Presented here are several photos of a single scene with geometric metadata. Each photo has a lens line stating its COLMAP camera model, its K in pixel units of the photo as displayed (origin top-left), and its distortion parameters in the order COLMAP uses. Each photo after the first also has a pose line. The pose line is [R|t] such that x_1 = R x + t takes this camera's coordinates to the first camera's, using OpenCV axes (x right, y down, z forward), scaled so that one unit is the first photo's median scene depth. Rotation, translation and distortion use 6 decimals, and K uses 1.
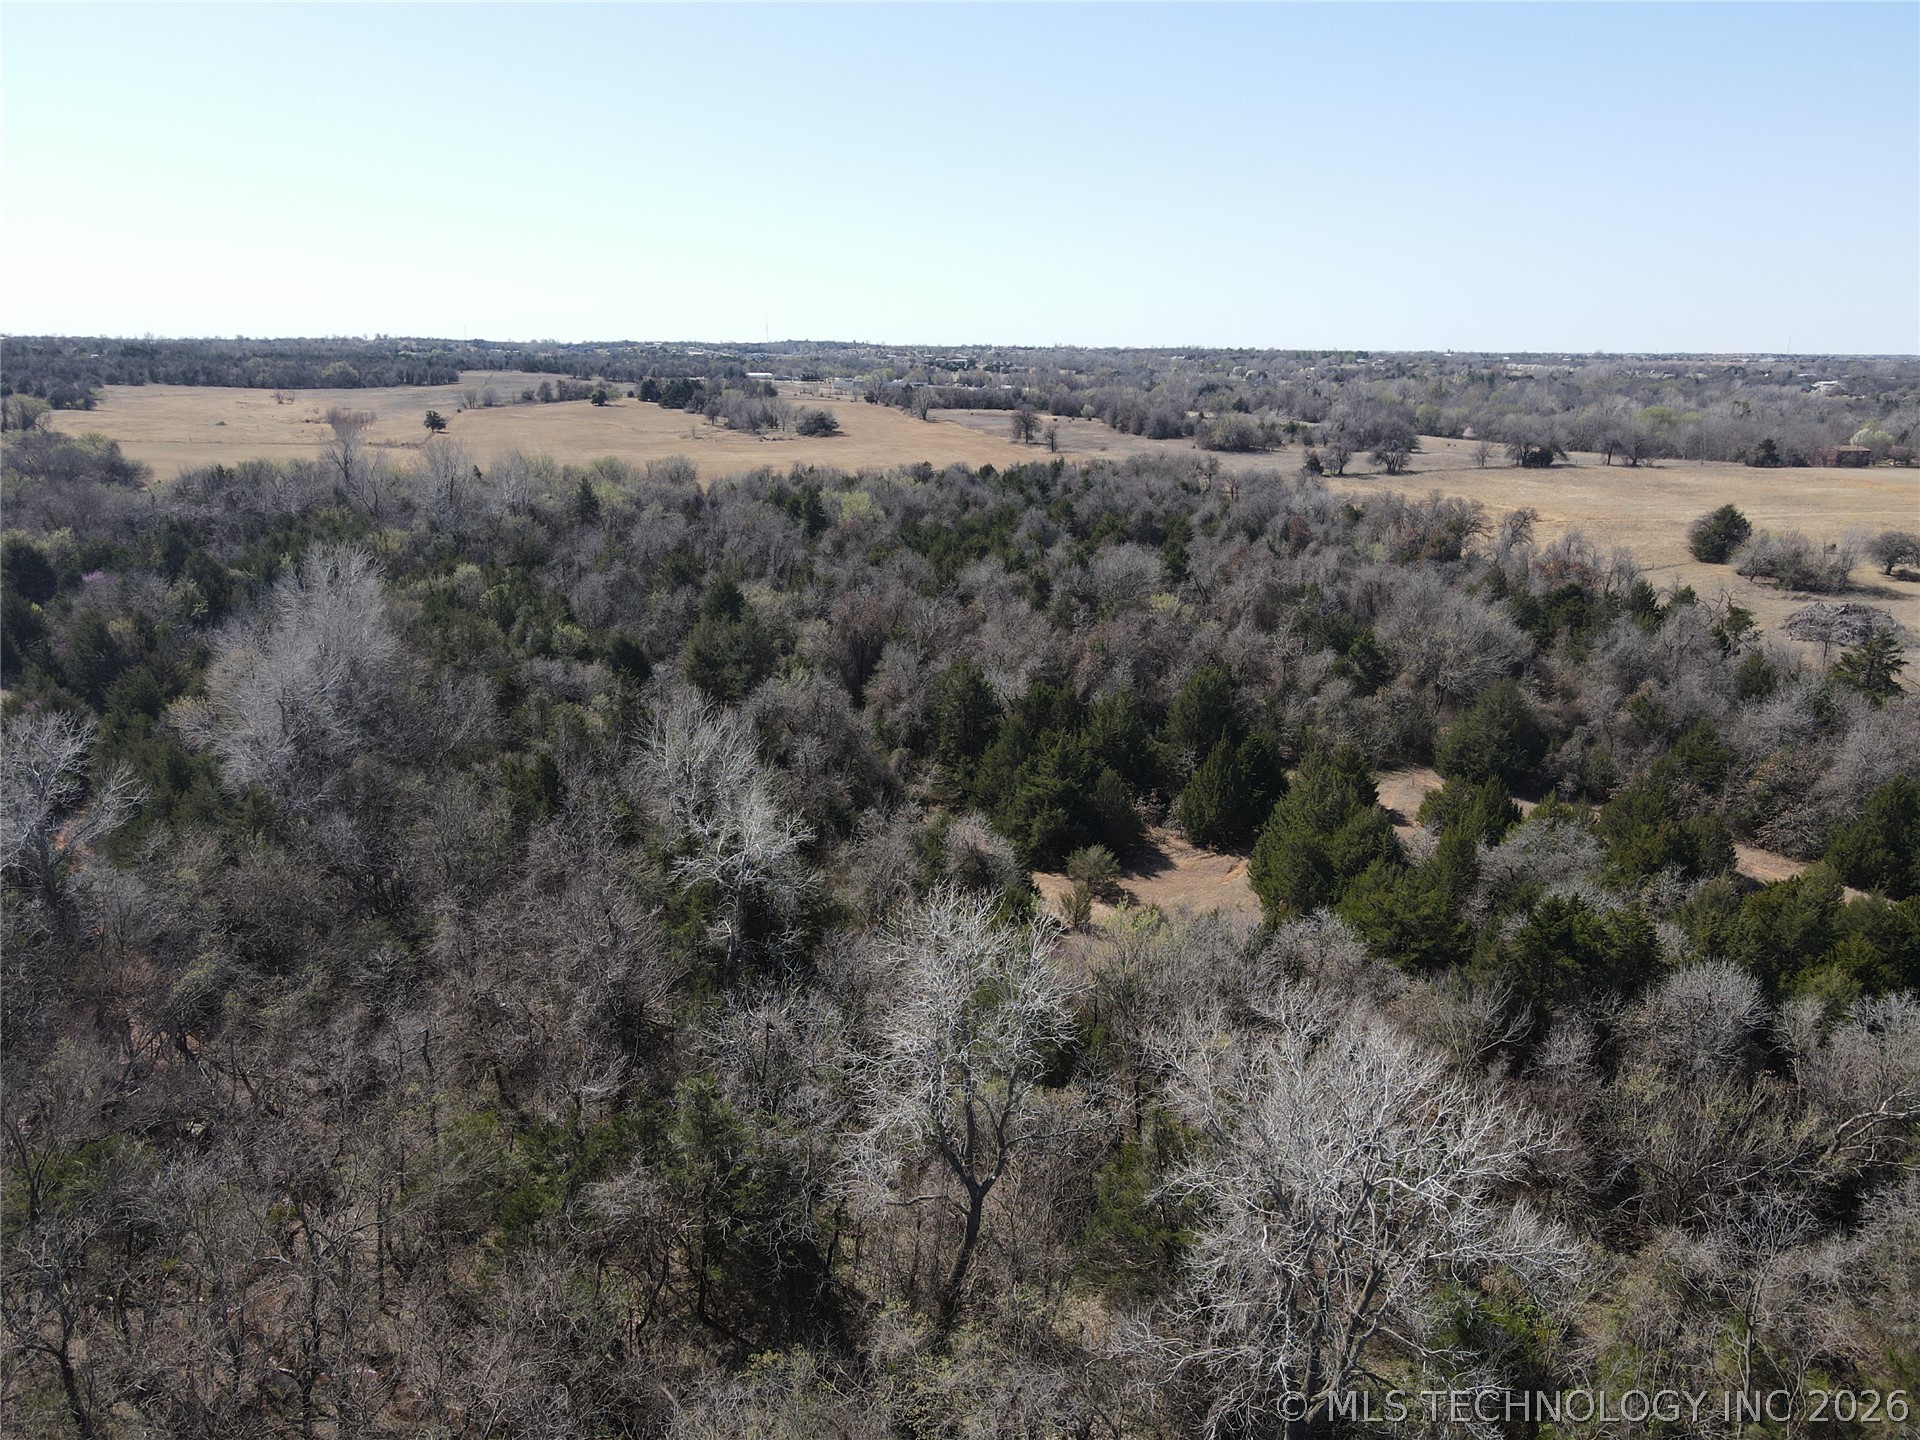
lens RADIAL K [[1417.4, 0, 970.1], [0, 1417.4, 707.4], [0, 0, 1]] dist [0.025851, -0.003447]
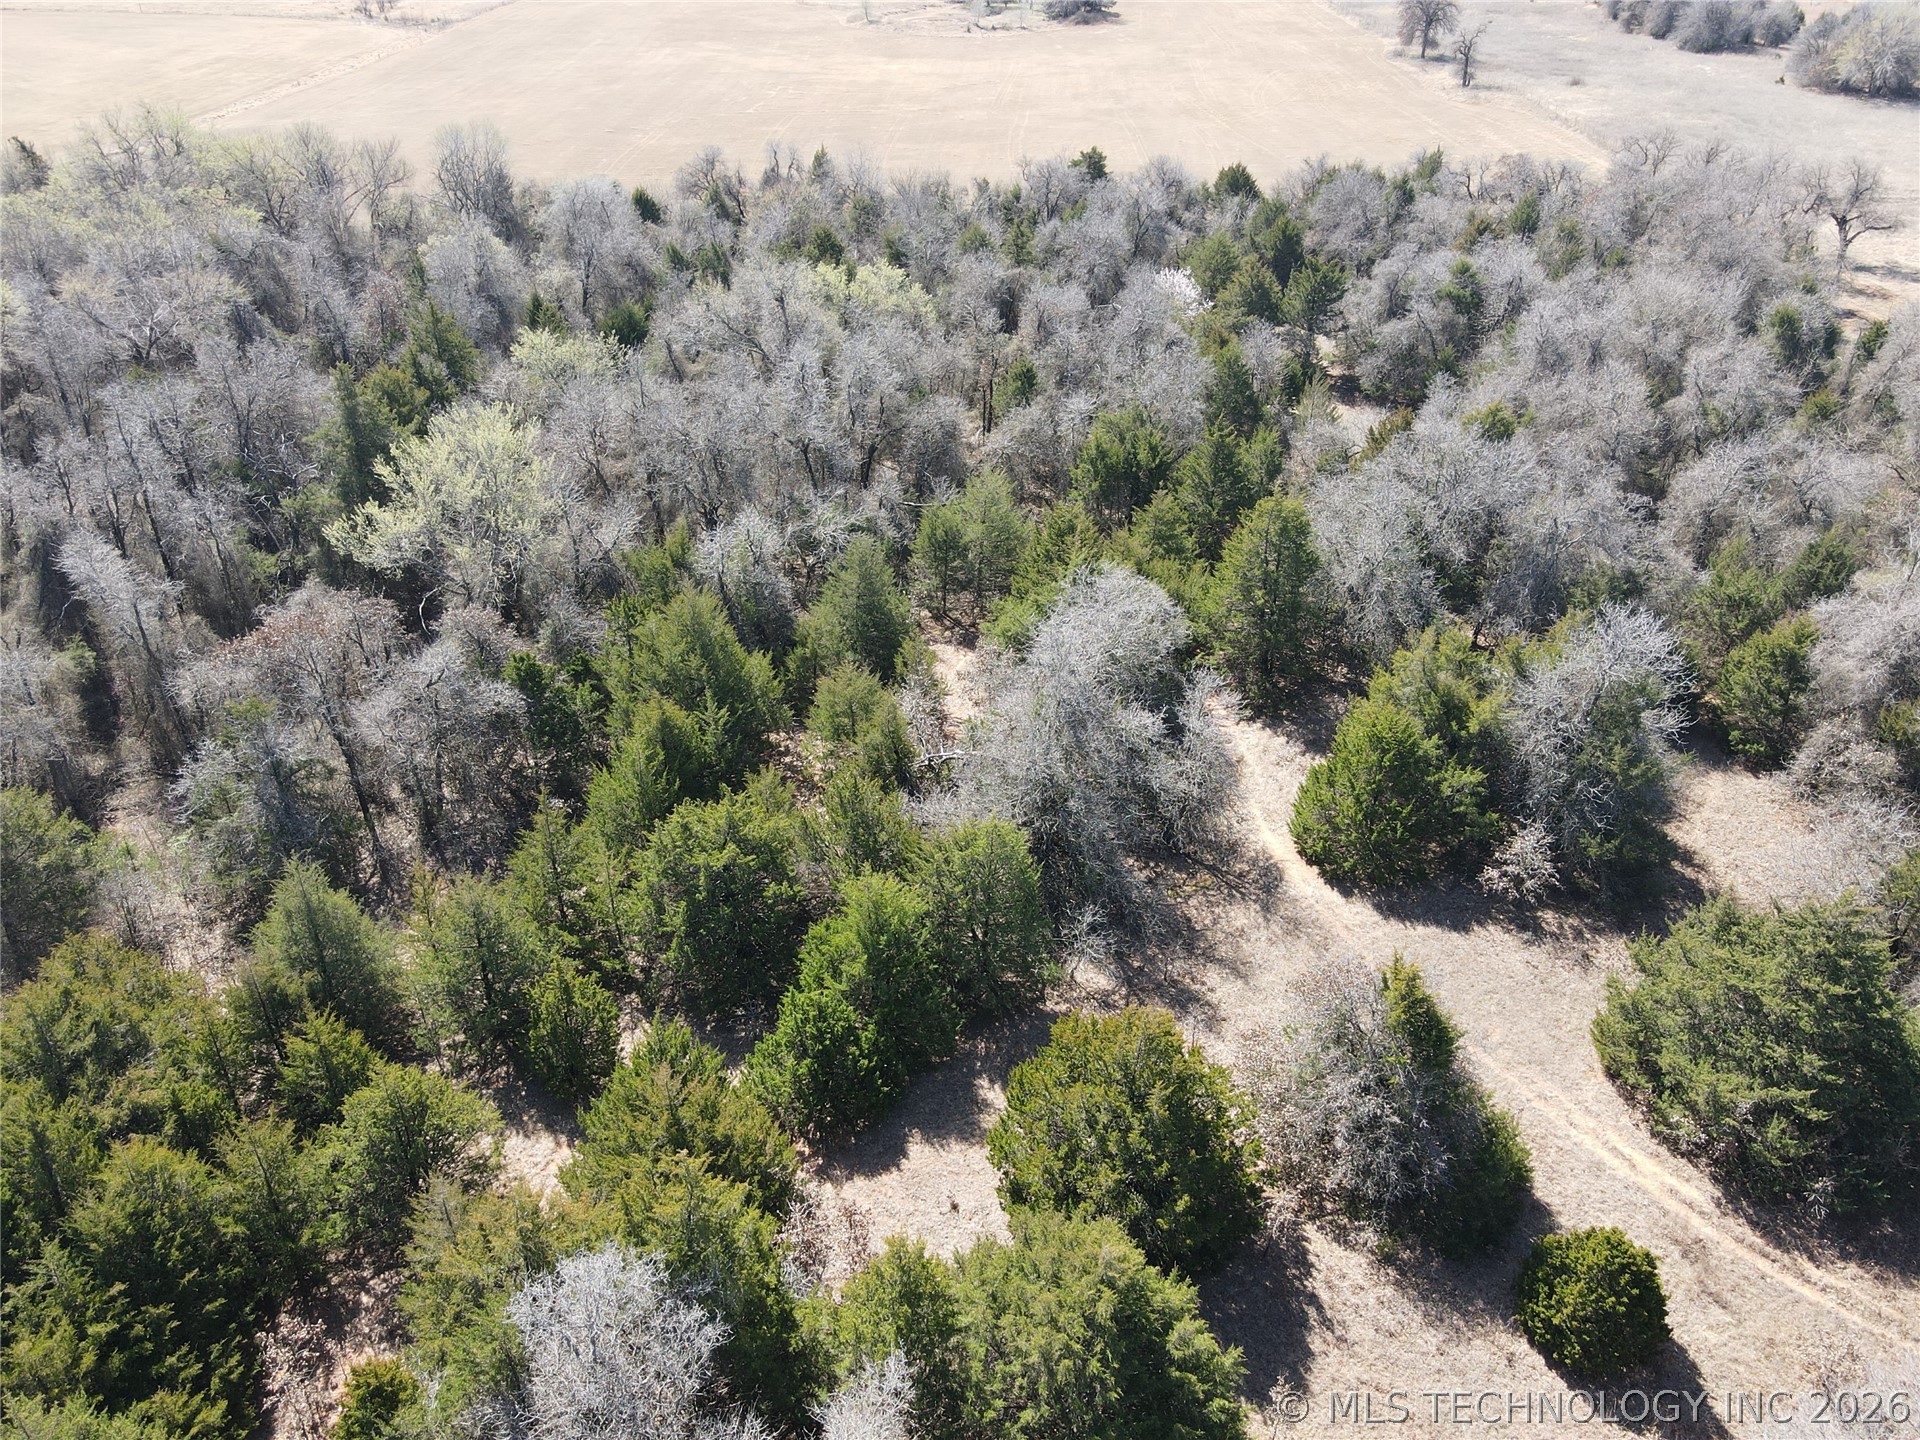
lens RADIAL K [[1417.4, 0, 965.5], [0, 1417.4, 713.4], [0, 0, 1]] dist [0.025851, -0.003447]
pose [[0.957606, 0.146960, -0.247775, 0.105252], [-0.070711, 0.953689, 0.292365, -0.231502], [0.279266, -0.262450, 0.923651, 0.966208]]
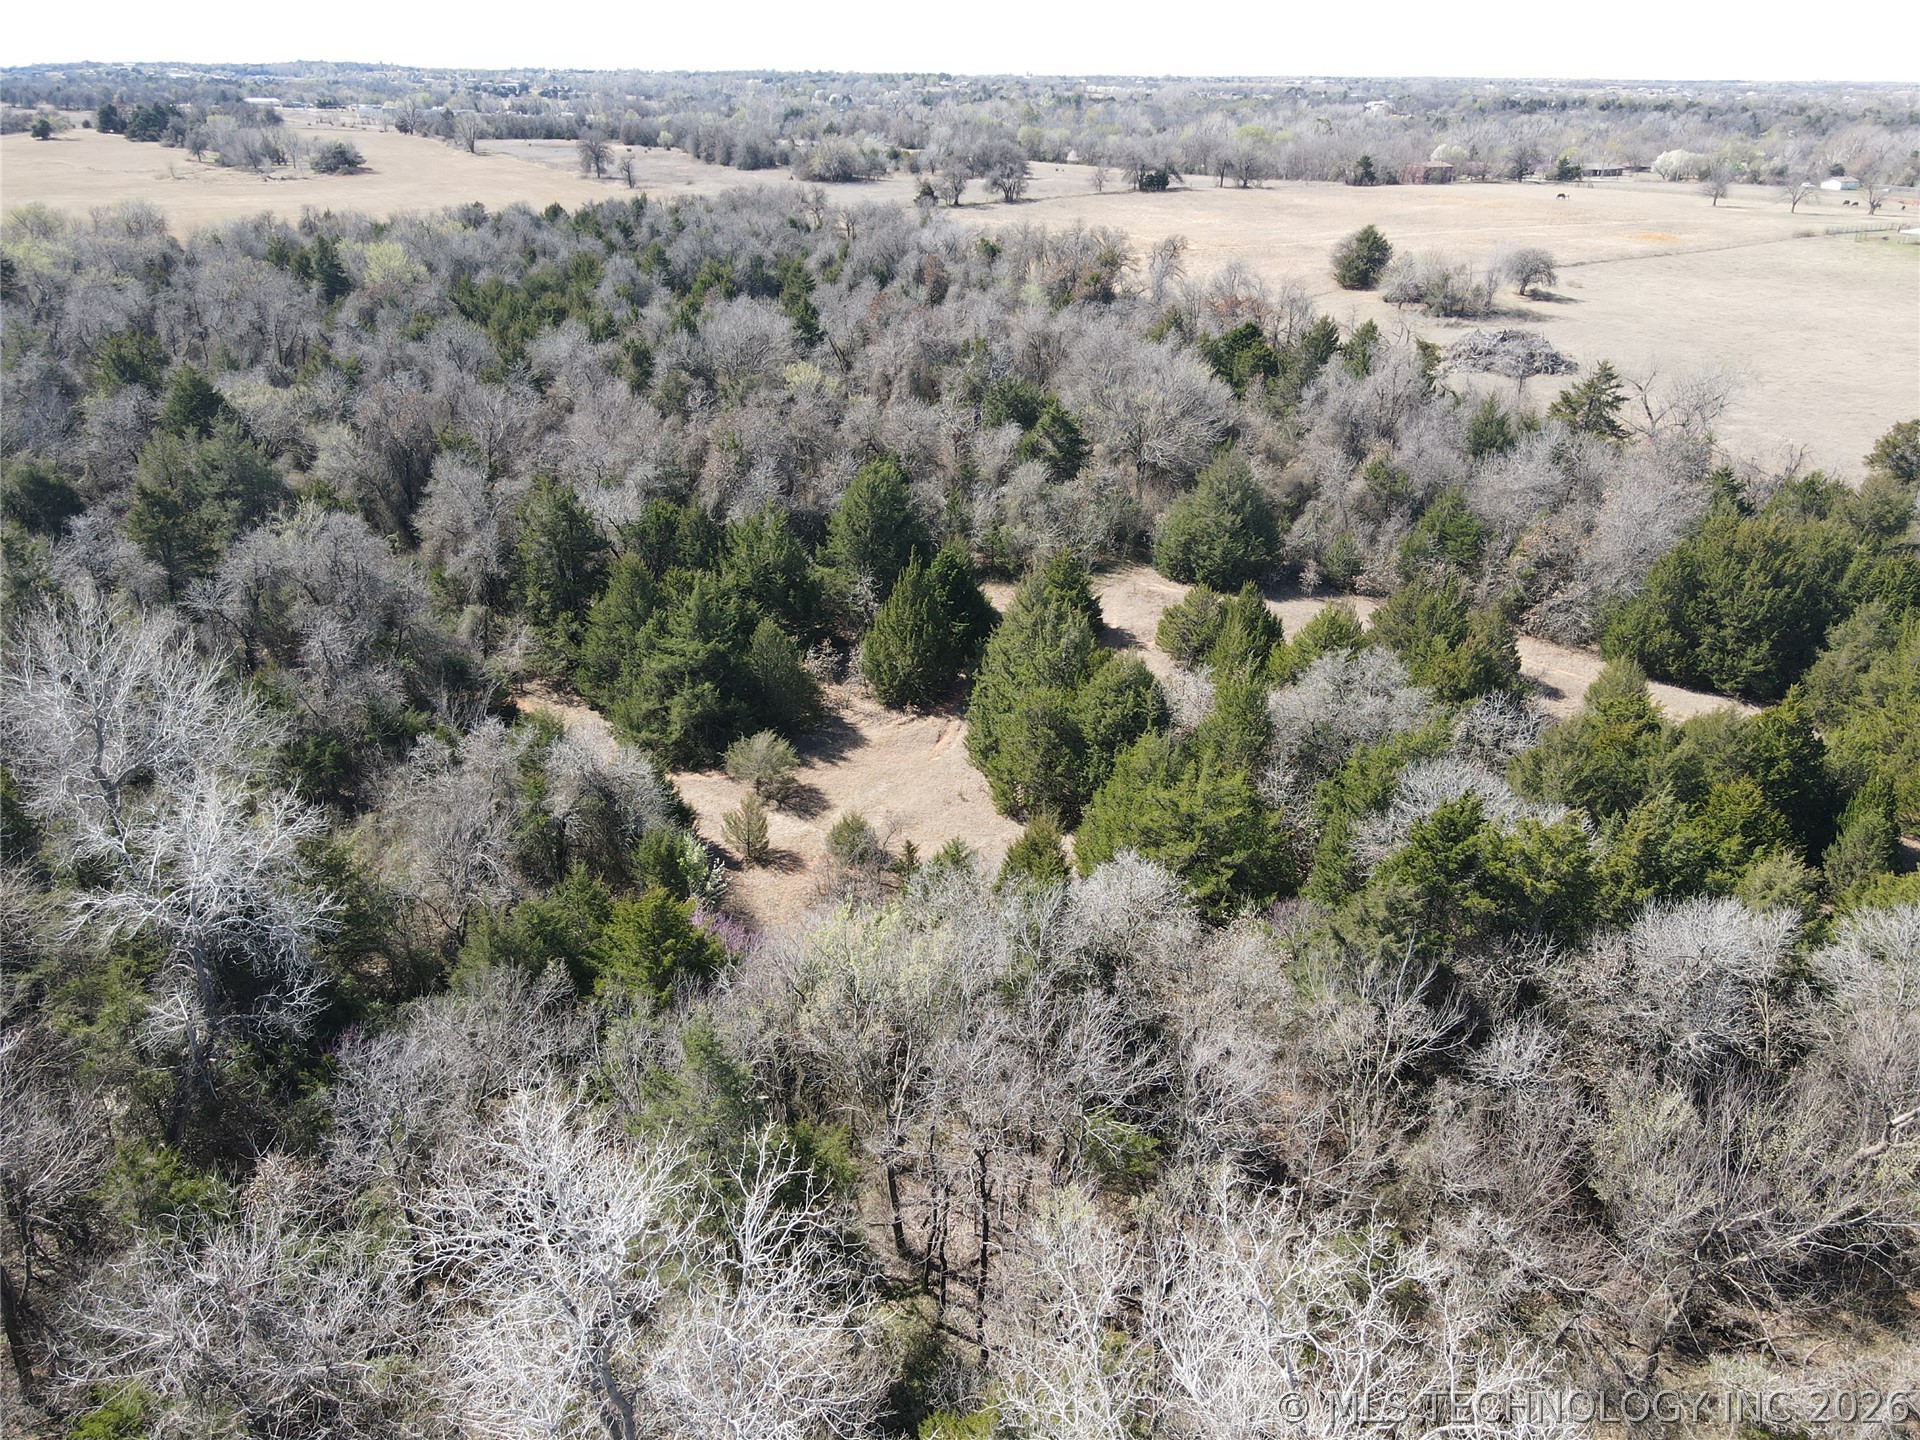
lens RADIAL K [[1417.4, 0, 957.6], [0, 1417.4, 701.4], [0, 0, 1]] dist [0.025851, -0.003447]
pose [[0.962953, -0.114608, 0.244102, 0.004759], [0.072260, 0.981755, 0.175884, -0.022768], [-0.259807, -0.151729, 0.953666, 0.156422]]
